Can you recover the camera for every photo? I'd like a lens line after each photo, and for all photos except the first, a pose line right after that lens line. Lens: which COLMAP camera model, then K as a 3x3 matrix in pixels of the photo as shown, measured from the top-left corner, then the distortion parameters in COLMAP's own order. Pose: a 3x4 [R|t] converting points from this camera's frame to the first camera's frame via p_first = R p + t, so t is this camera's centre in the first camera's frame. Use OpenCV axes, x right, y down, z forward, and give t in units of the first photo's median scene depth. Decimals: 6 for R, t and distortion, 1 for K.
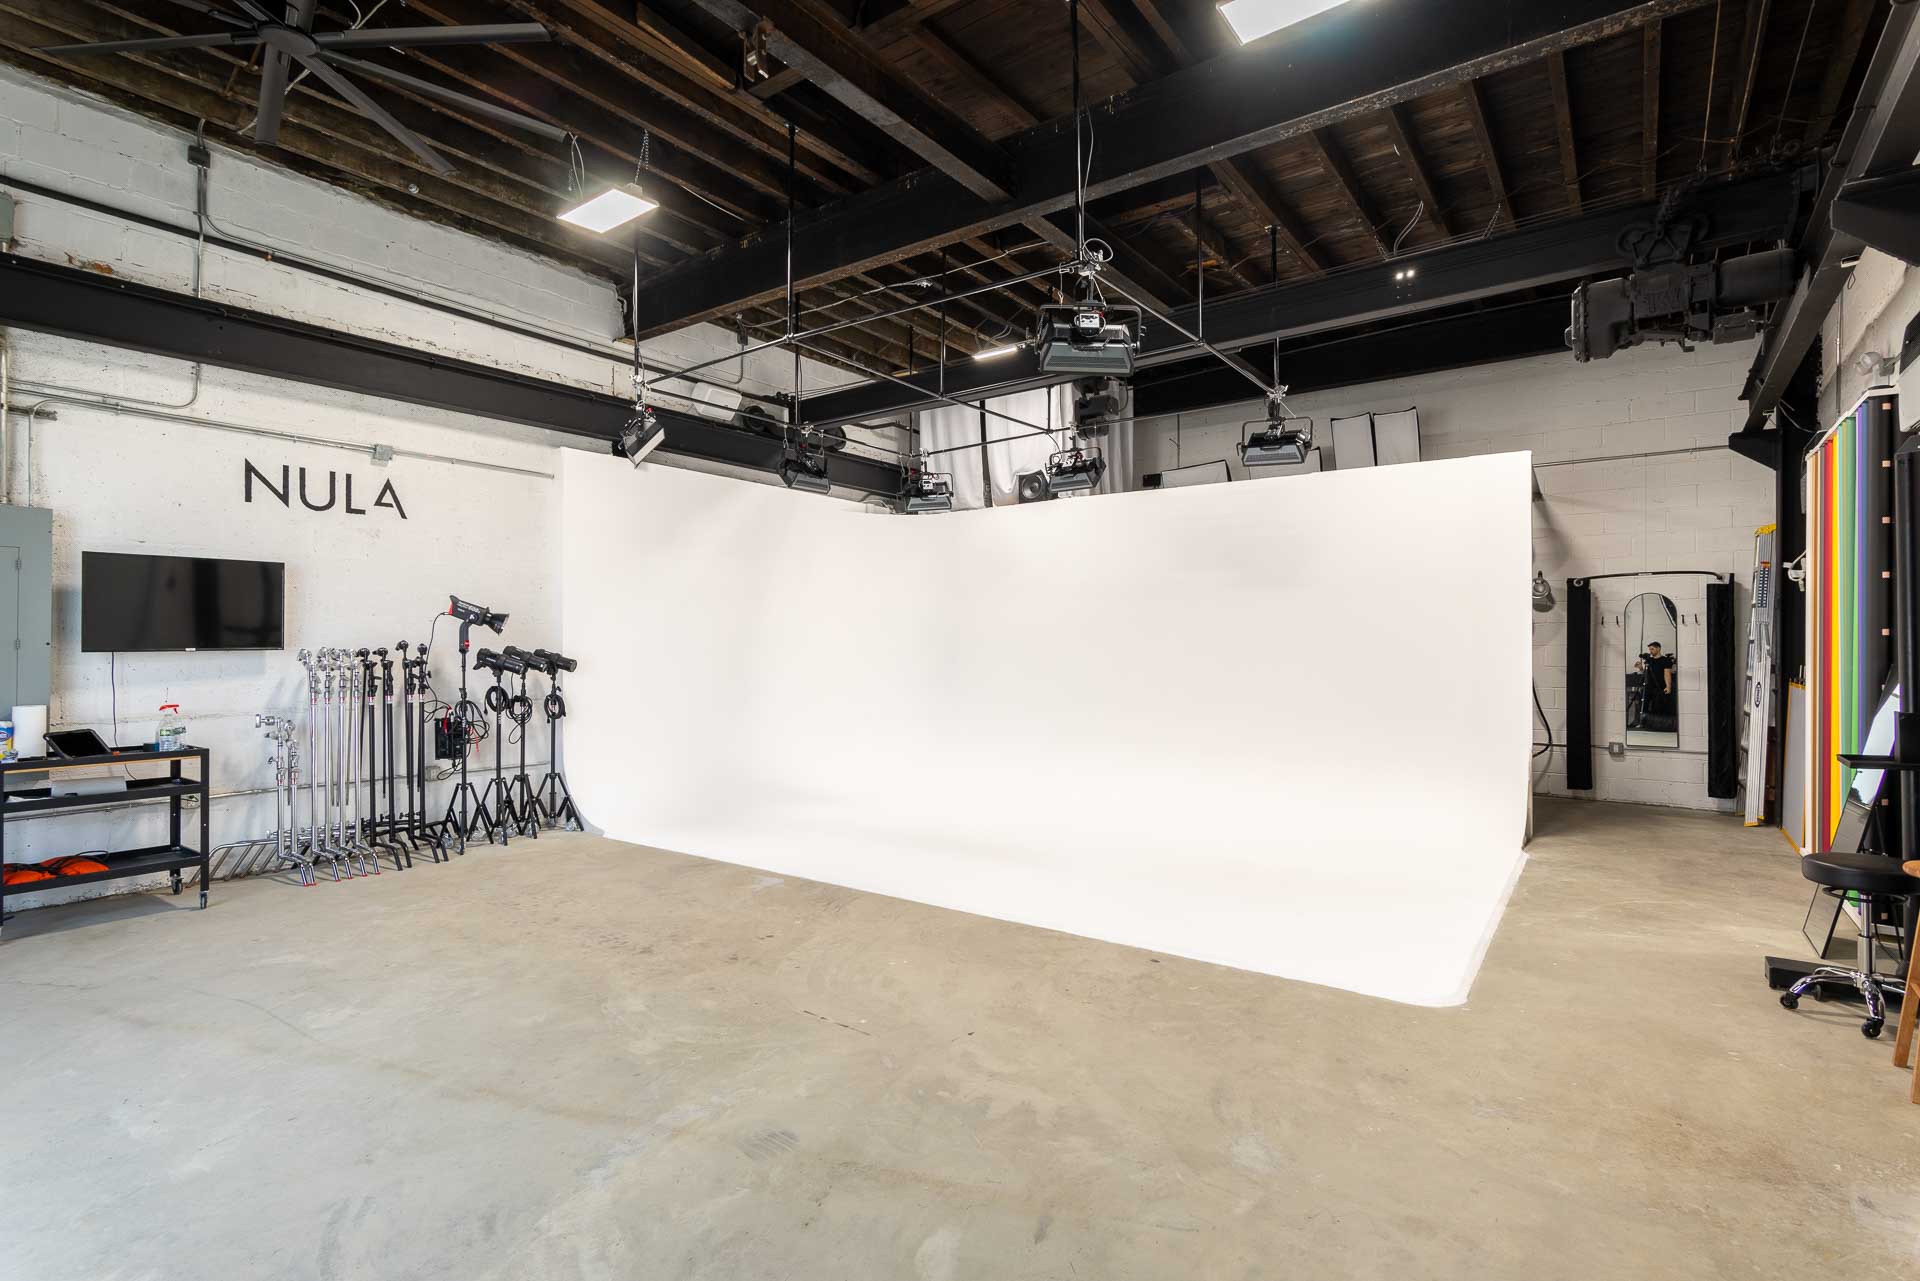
lens RADIAL K [[933.2, 0, 975.8], [0, 933.2, 647.0], [0, 0, 1]] dist [0.001137, -0.002110]
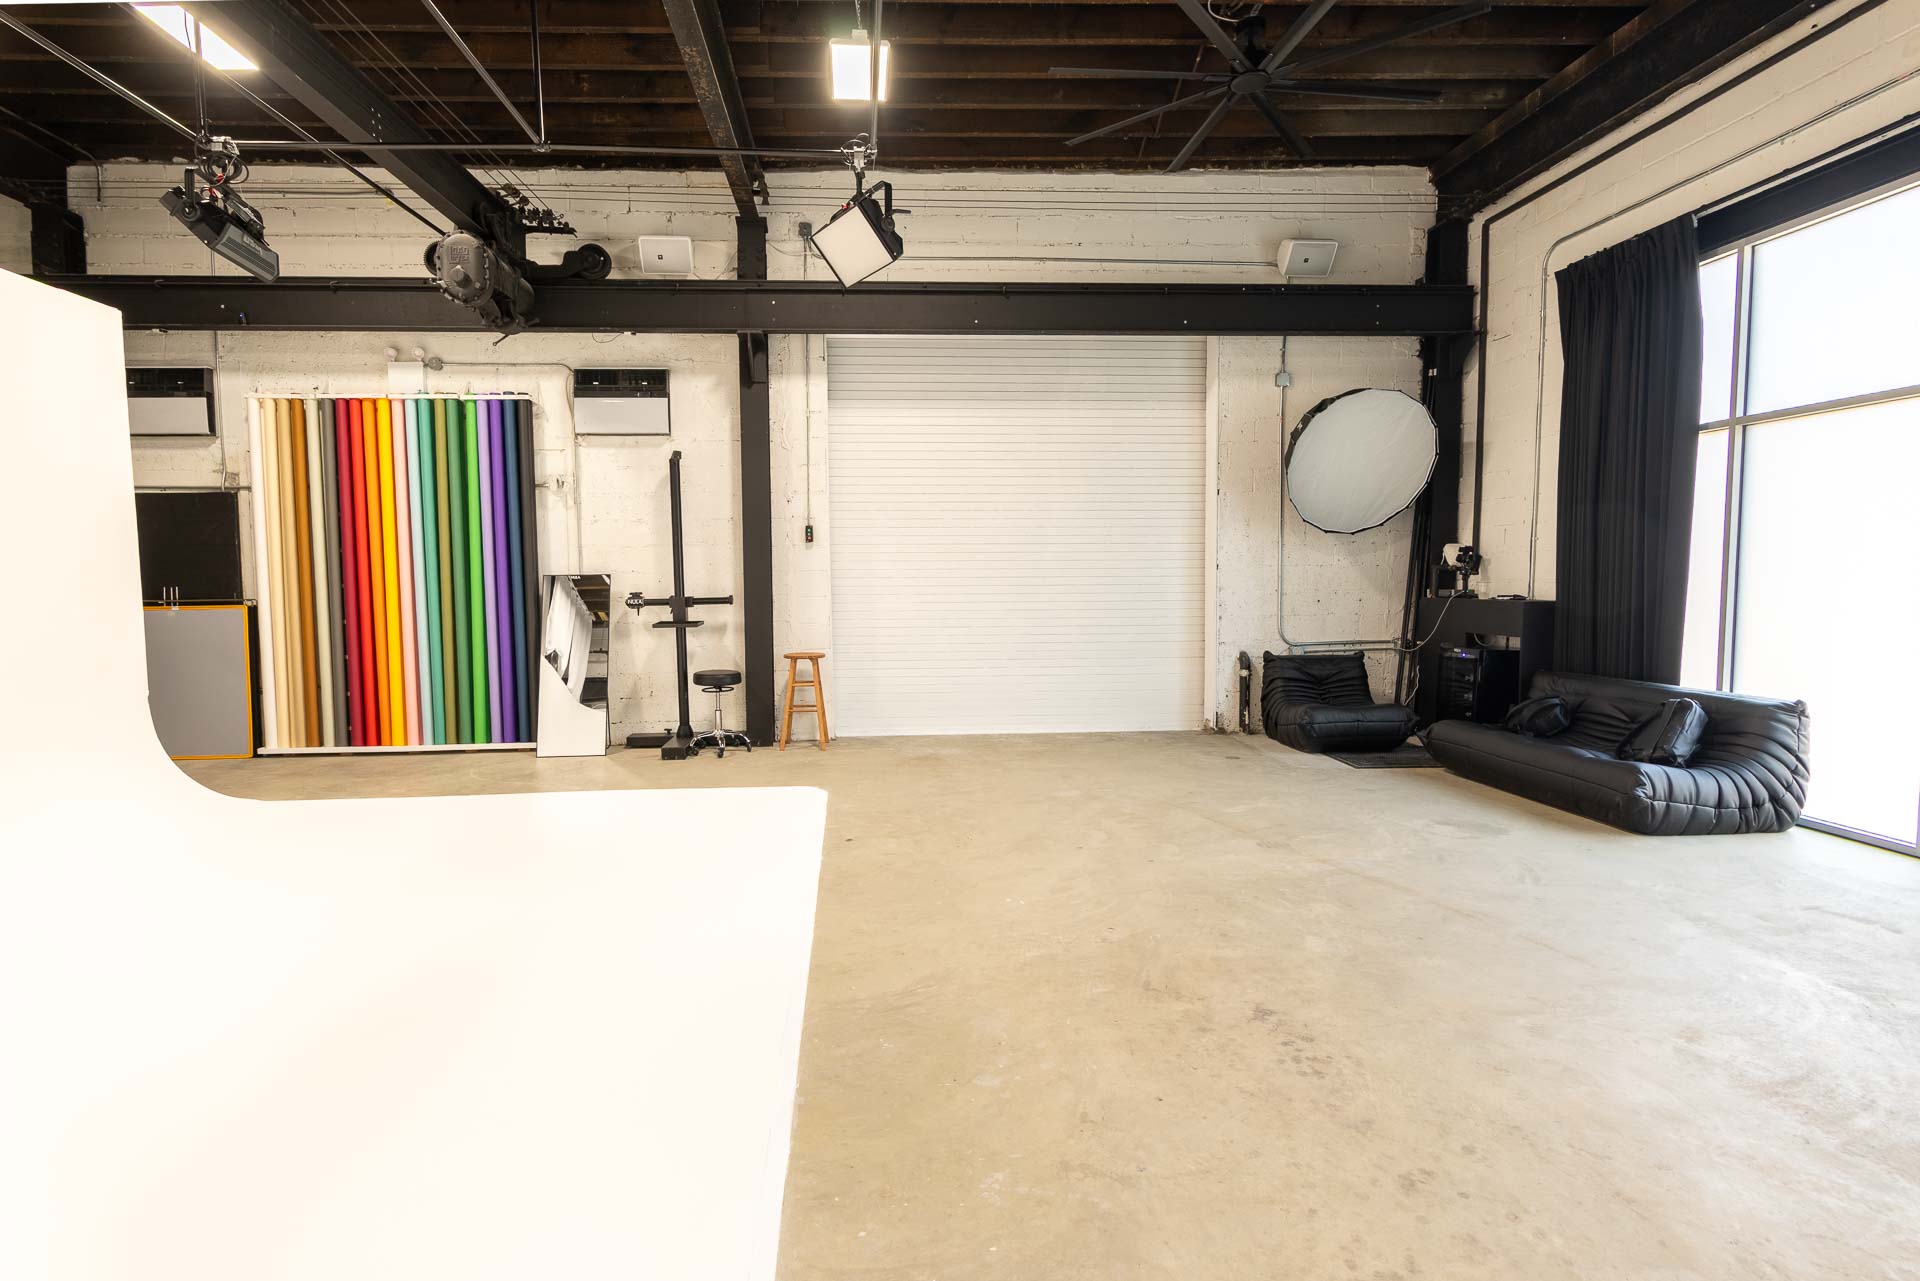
lens RADIAL K [[933.2, 0, 925.1], [0, 933.2, 644.4], [0, 0, 1]] dist [0.001137, -0.002110]
pose [[-0.628486, -0.053434, 0.775983, -0.500457], [0.012610, 0.996807, 0.078853, 0.013660], [-0.777718, 0.059343, -0.625805, 1.134004]]
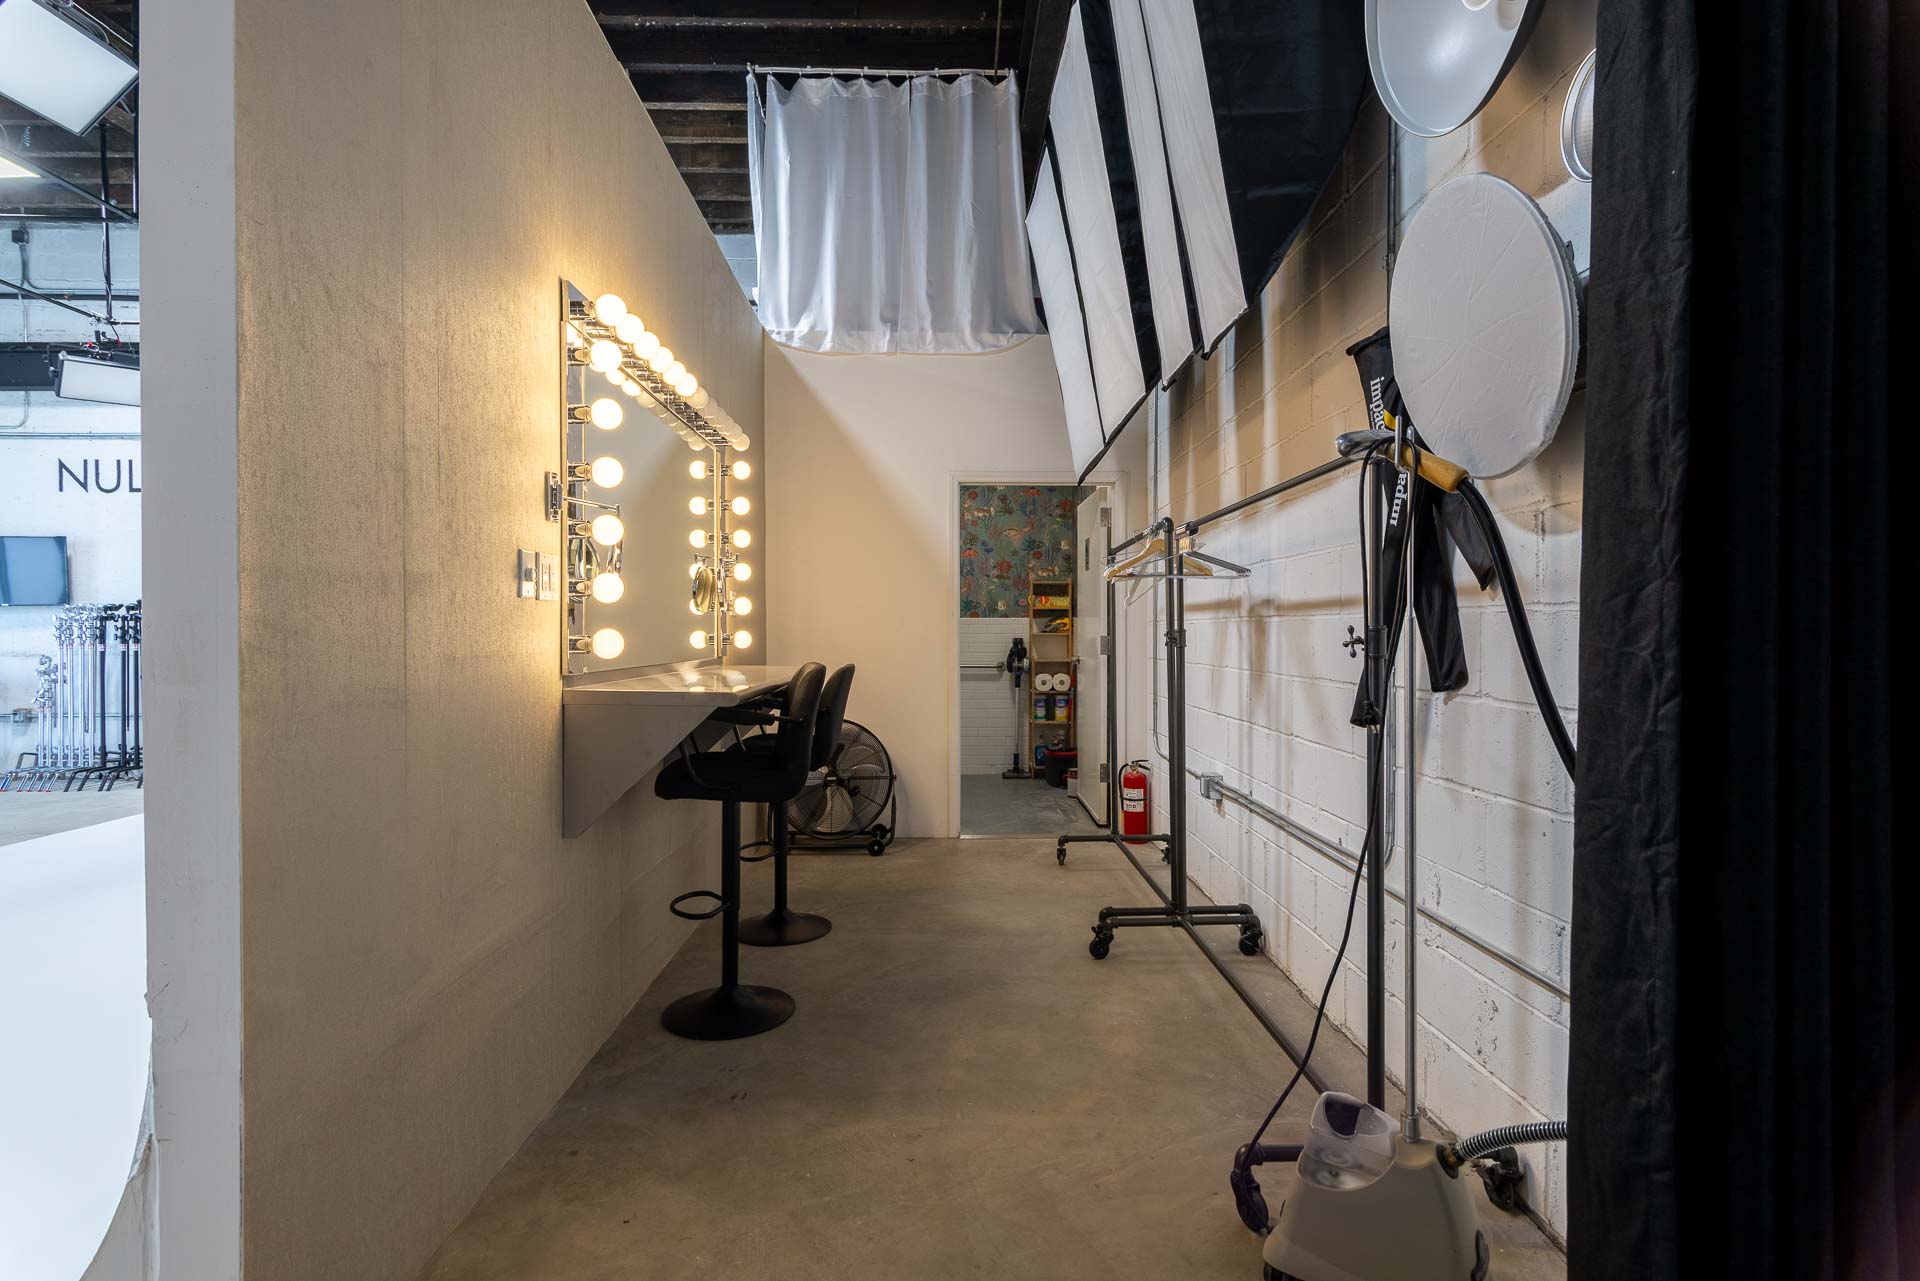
lens RADIAL K [[949.0, 0, 956.8], [0, 949.0, 620.1], [0, 0, 1]] dist [0.004286, 0.001323]
pose [[0.587980, 0.005238, -0.808859, 0.973893], [0.003116, 0.999957, 0.008740, 0.014616], [0.808870, -0.007659, 0.587938, 1.166134]]
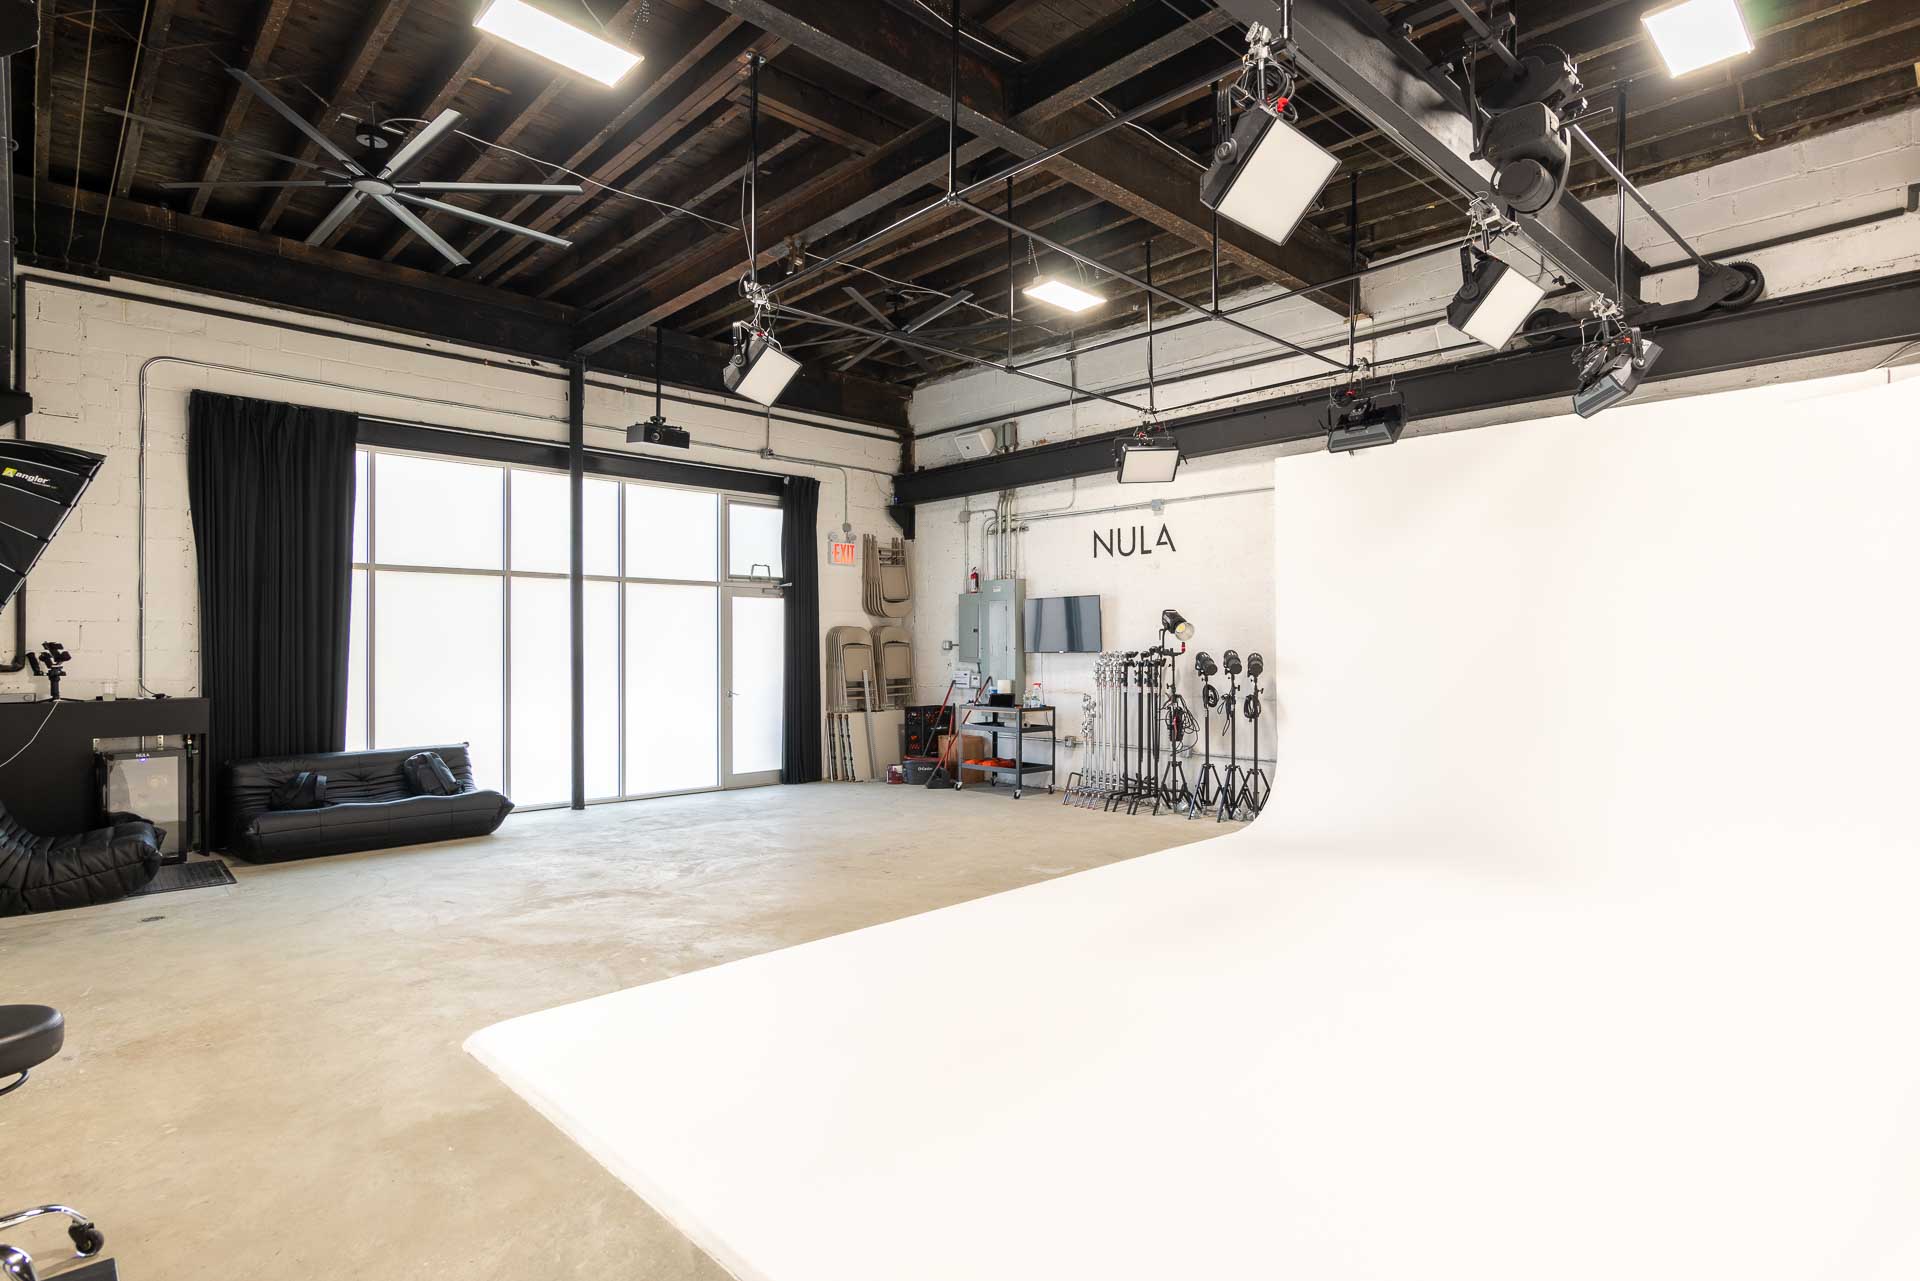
lens RADIAL K [[992.7, 0, 935.5], [0, 992.7, 649.0], [0, 0, 1]] dist [-0.000691, -0.001393]
pose [[-0.209281, -0.000802, -0.977855, 0.855947], [-0.000993, 0.999999, -0.000607, -0.001472], [0.977855, 0.000844, -0.209282, 1.033371]]
